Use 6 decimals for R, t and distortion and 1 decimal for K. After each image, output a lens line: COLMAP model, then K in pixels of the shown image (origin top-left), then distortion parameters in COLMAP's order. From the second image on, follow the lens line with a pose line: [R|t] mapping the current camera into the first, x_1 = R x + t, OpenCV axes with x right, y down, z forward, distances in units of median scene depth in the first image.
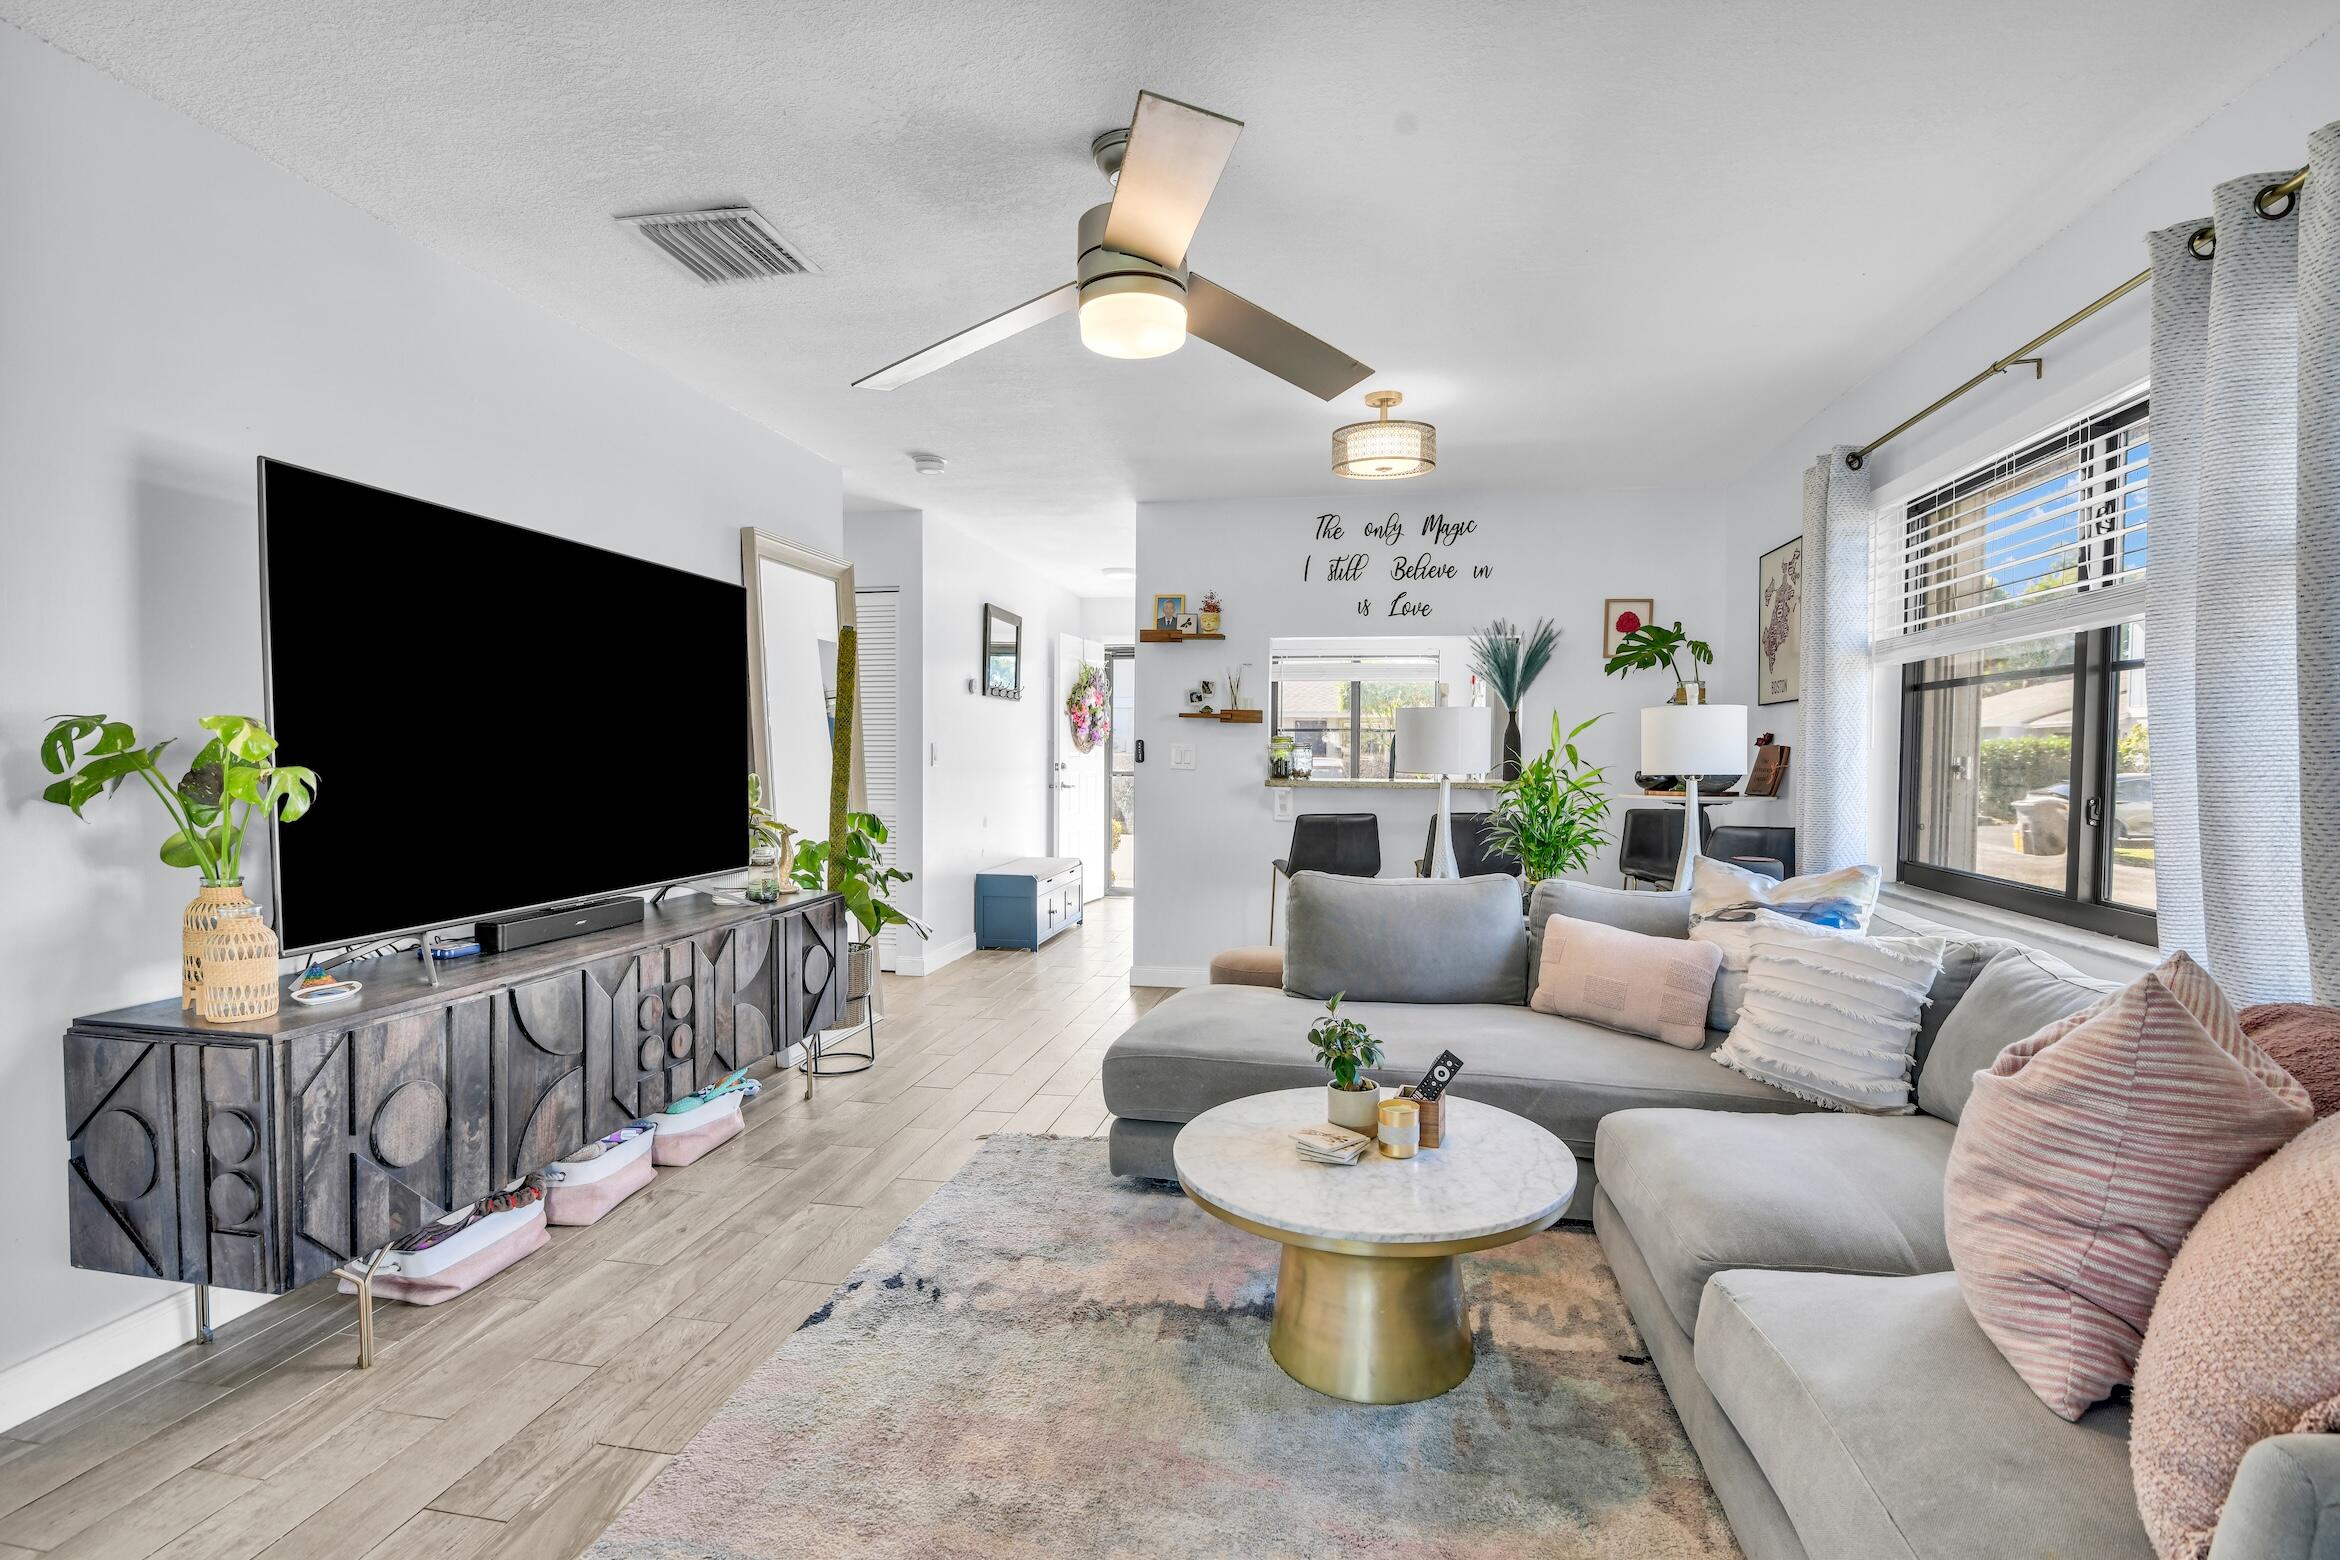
lens RADIAL K [[1121.7, 0, 1153.3], [0, 1121.7, 784.7], [0, 0, 1]] dist [-0.018437, -0.000180]
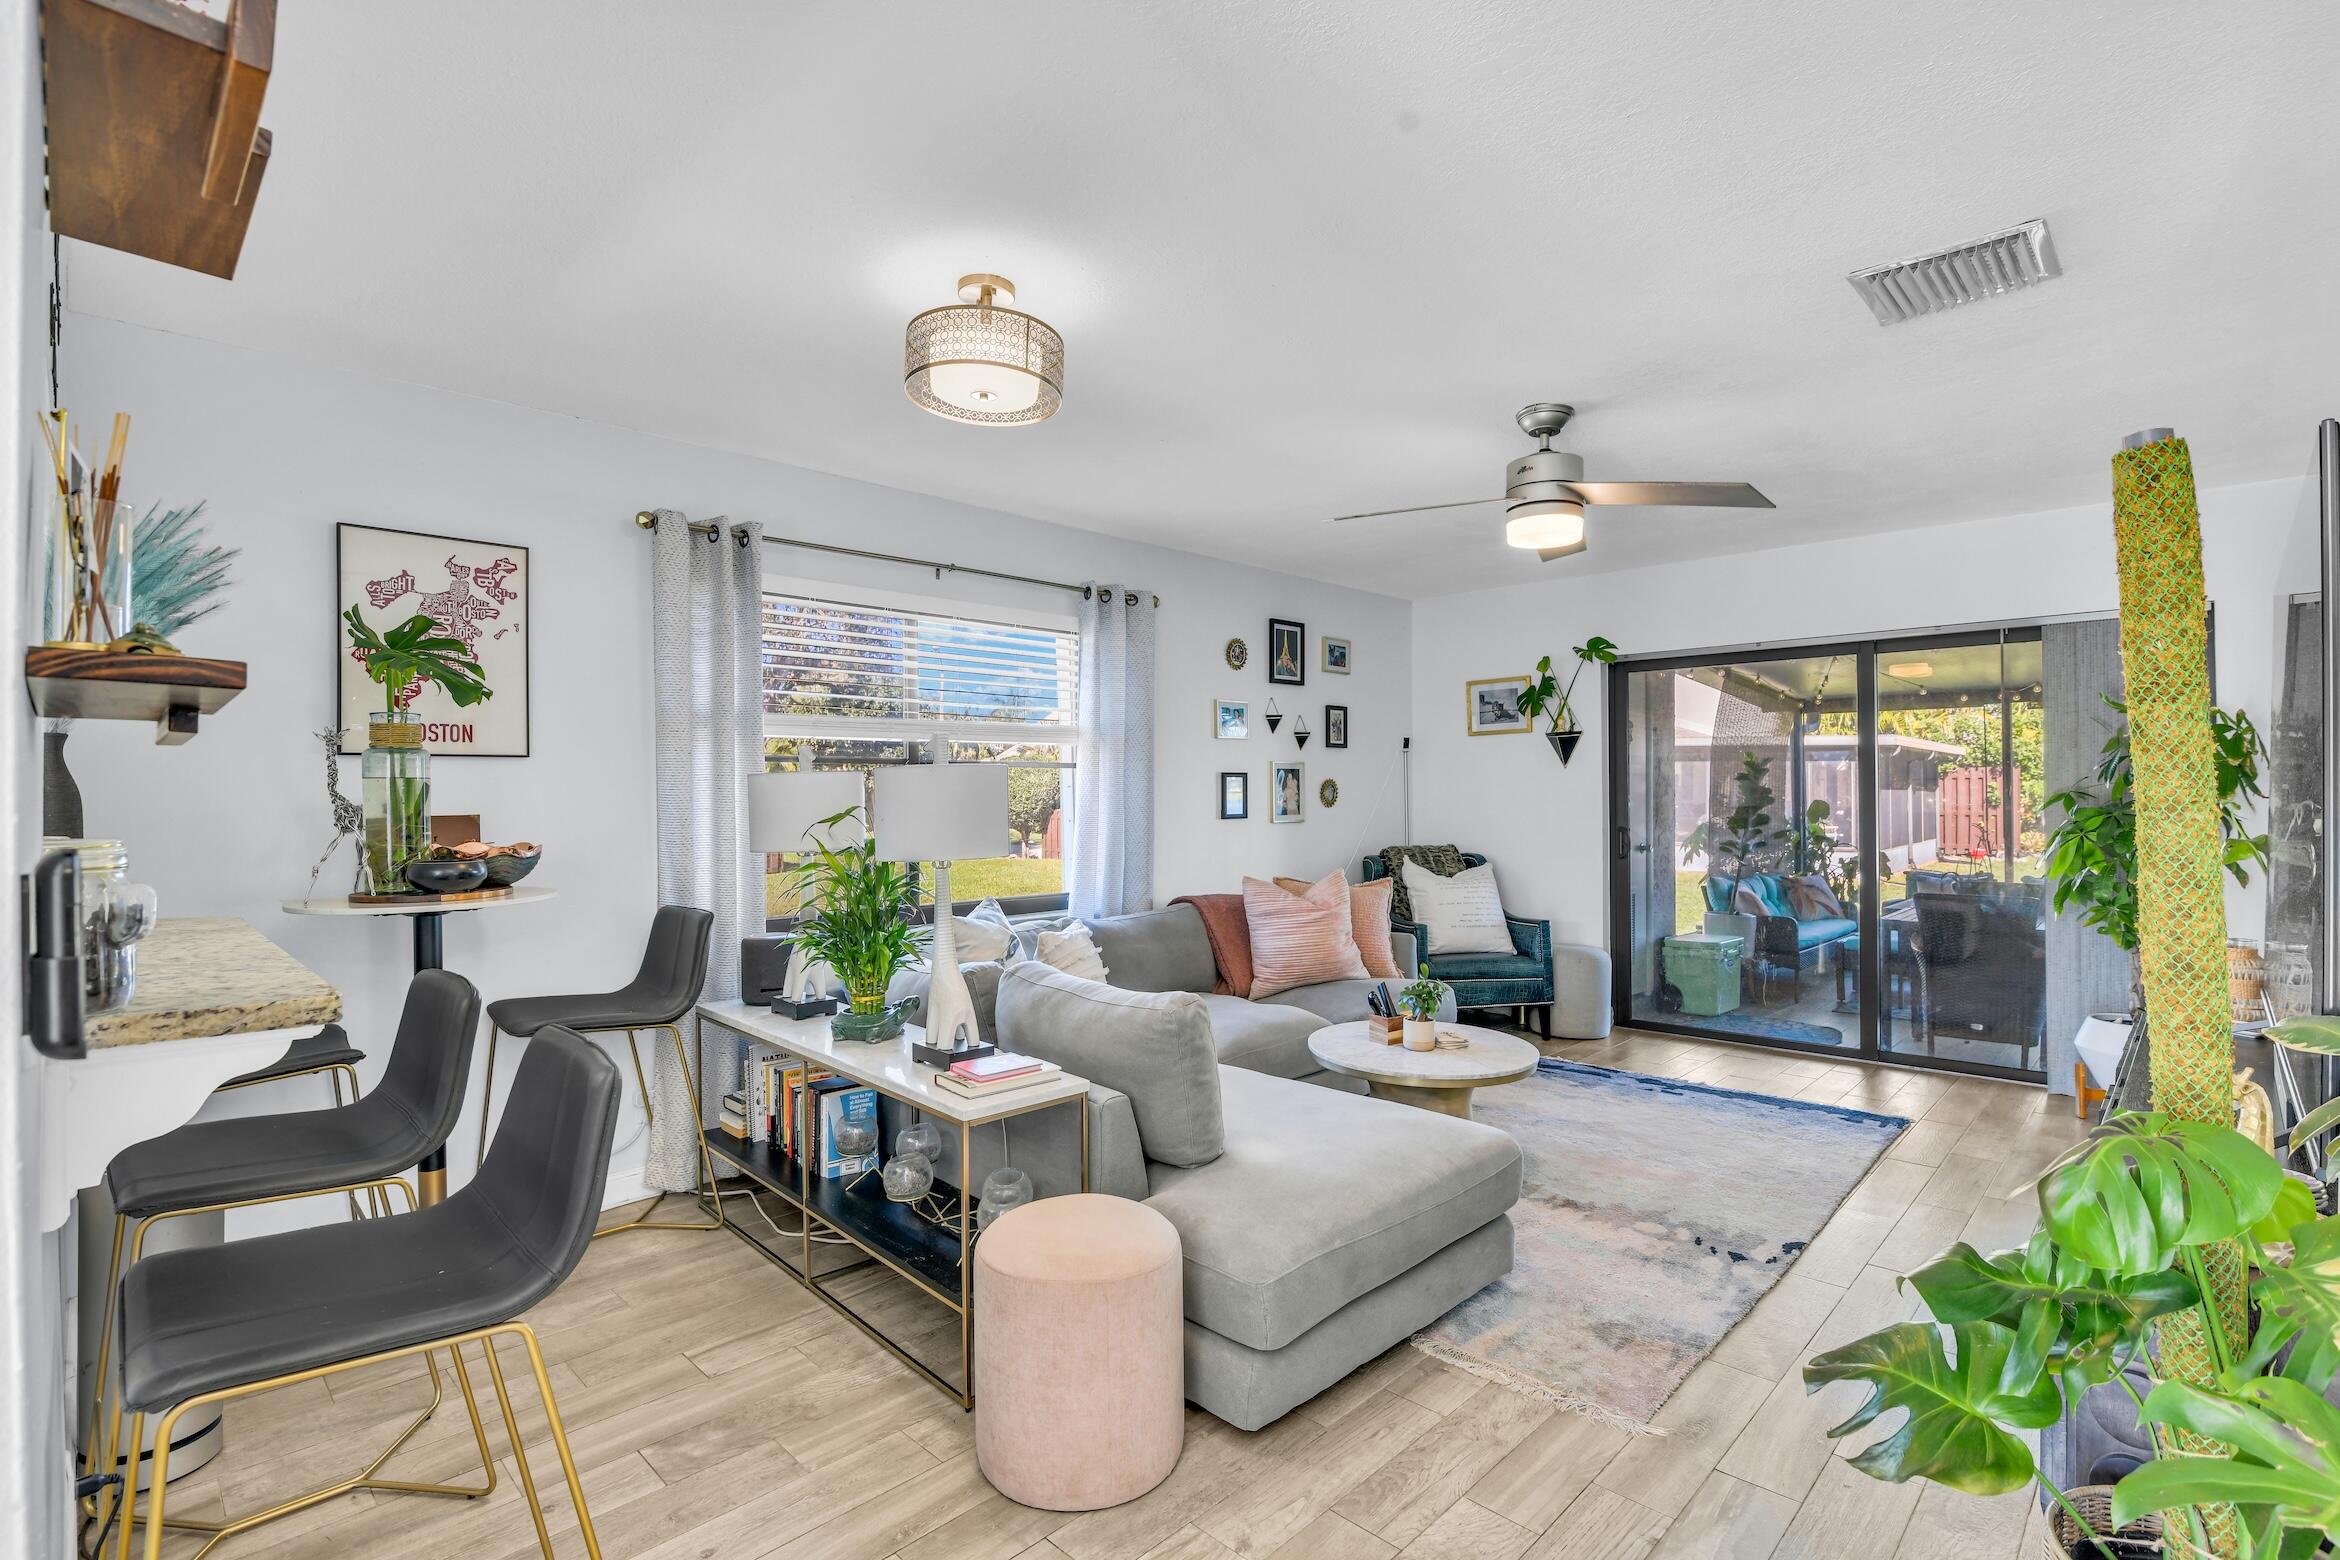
lens RADIAL K [[1121.7, 0, 1153.3], [0, 1121.7, 784.7], [0, 0, 1]] dist [-0.018437, -0.000180]
pose [[-0.836157, 0.002130, 0.548486, -0.370545], [0.013468, 0.999771, 0.016650, -0.102874], [-0.548325, 0.021308, -0.835994, 2.385713]]
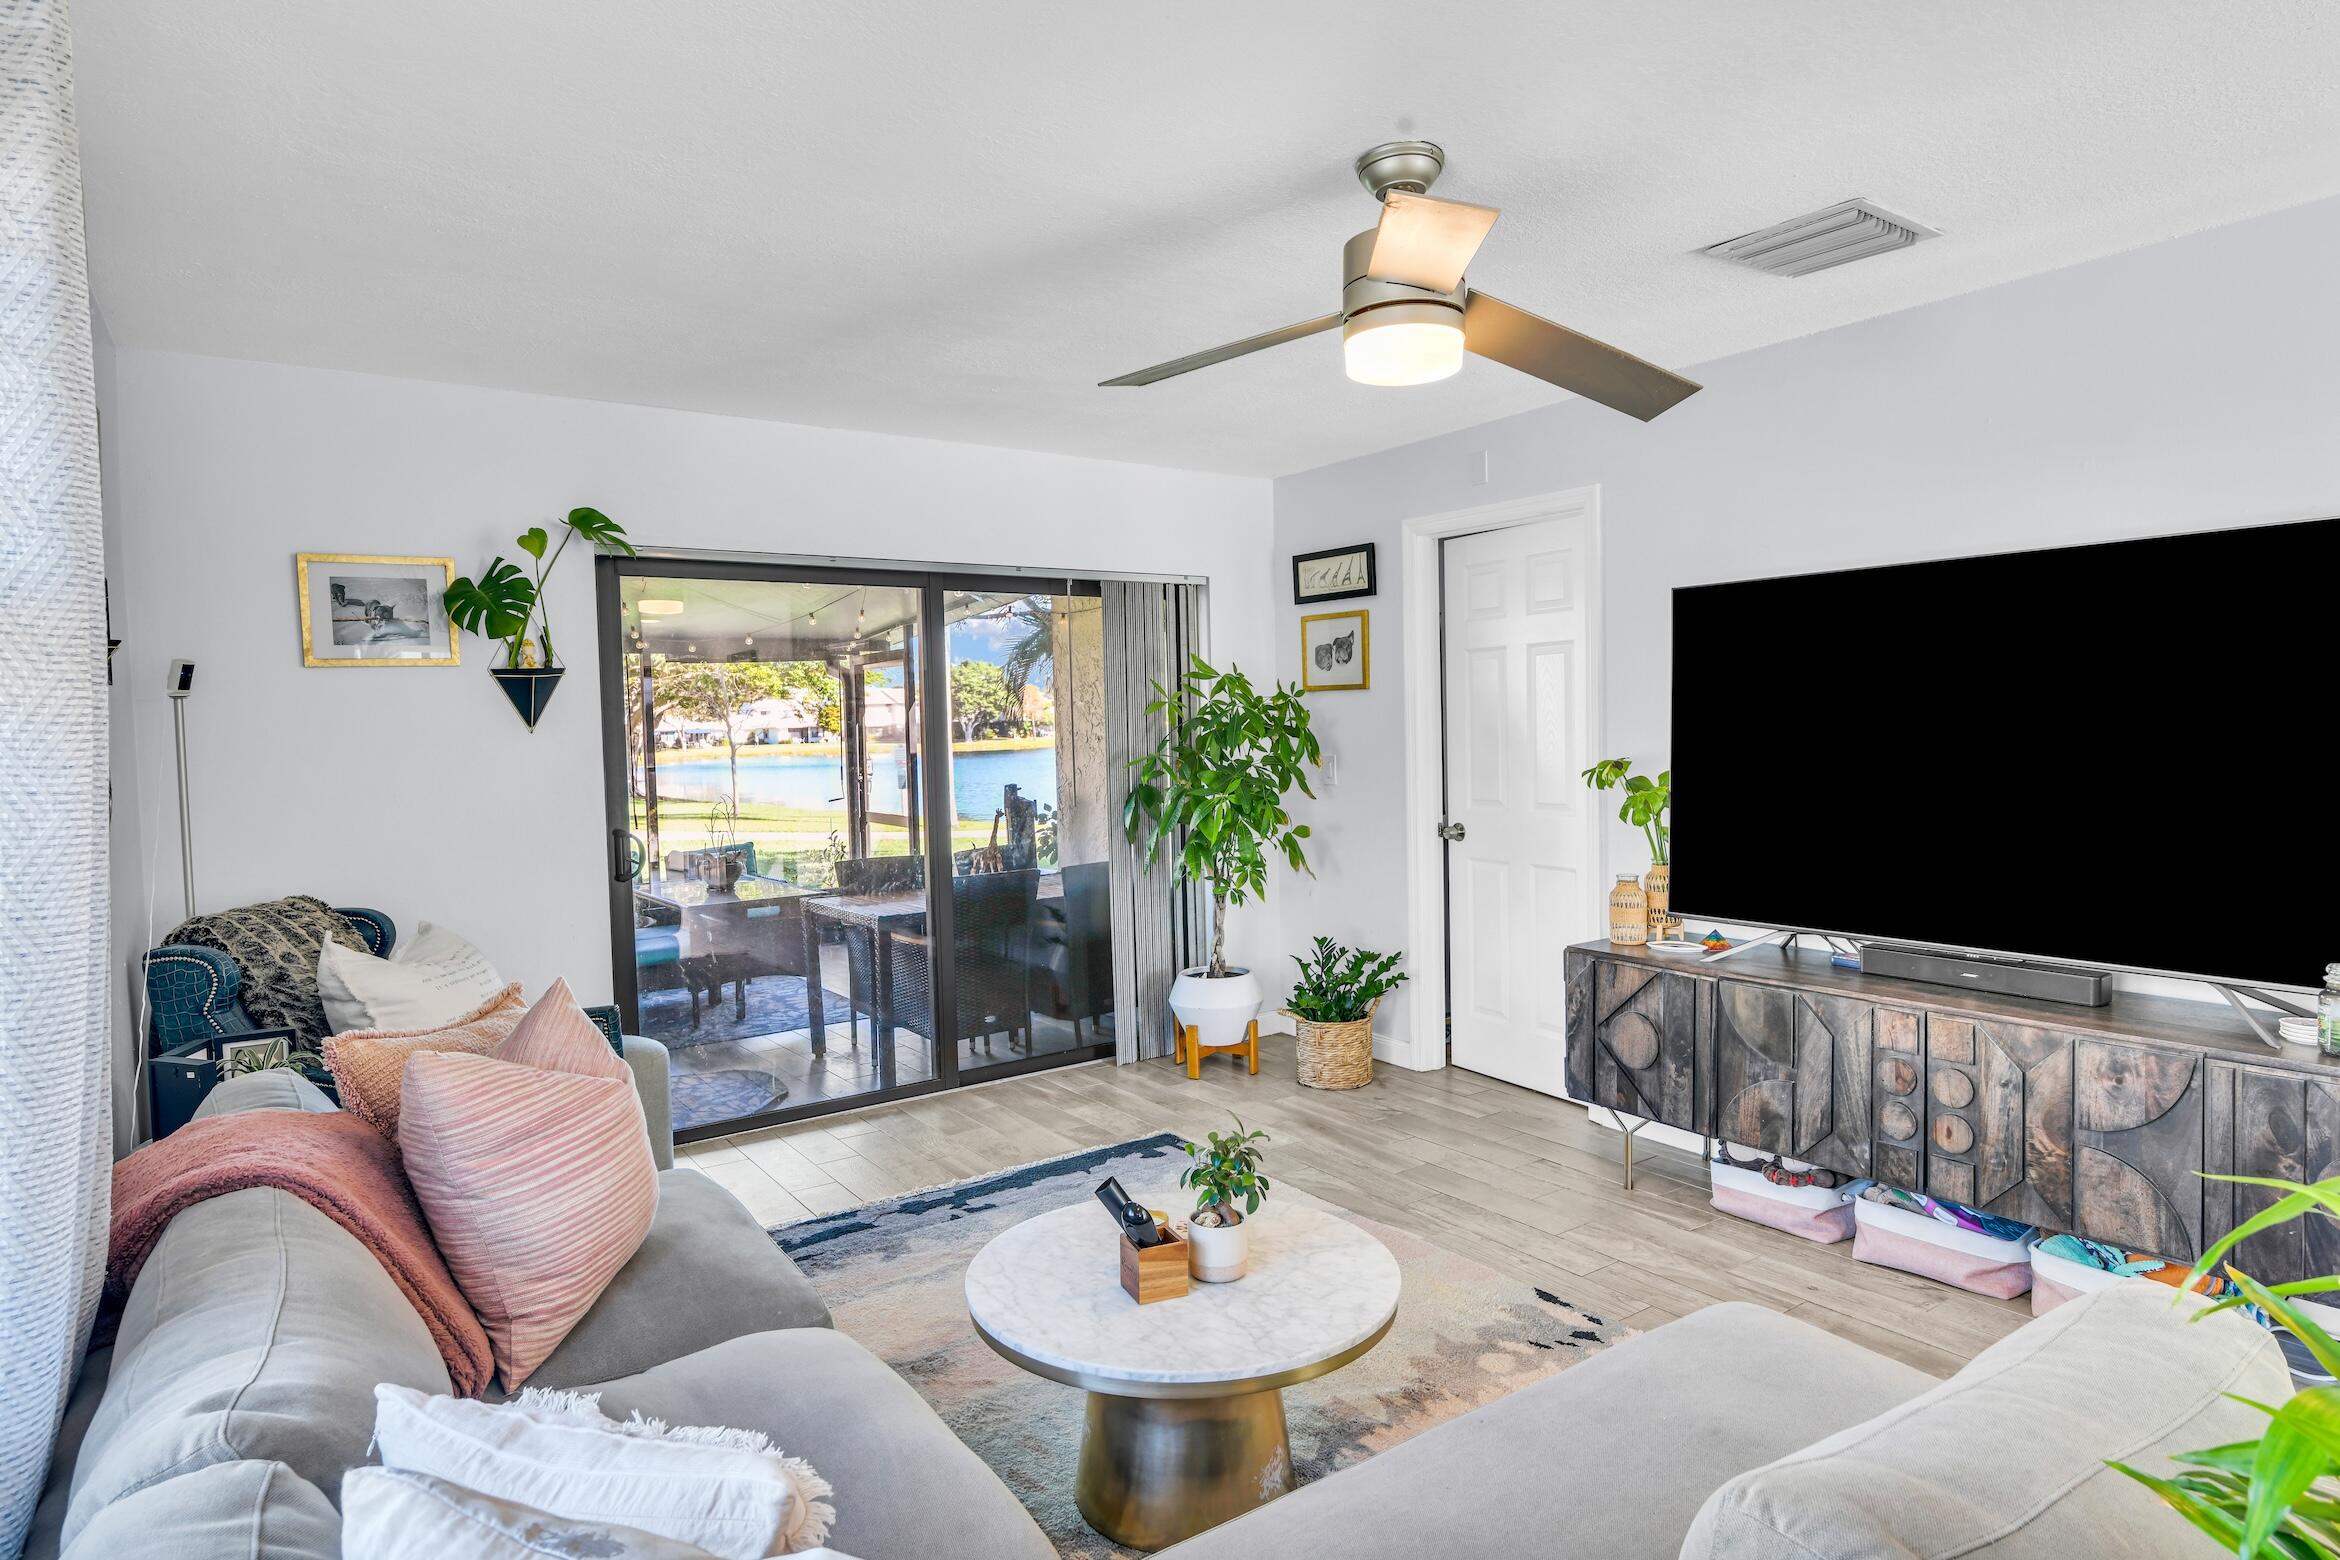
lens RADIAL K [[1308.2, 0, 1227.4], [0, 1308.2, 775.3], [0, 0, 1]] dist [-0.000092, -0.000112]
pose [[-0.673443, 0.040972, -0.738103, 0.839622], [-0.000085, 0.998459, 0.055501, -0.123540], [0.739239, 0.037439, -0.672401, 1.548250]]
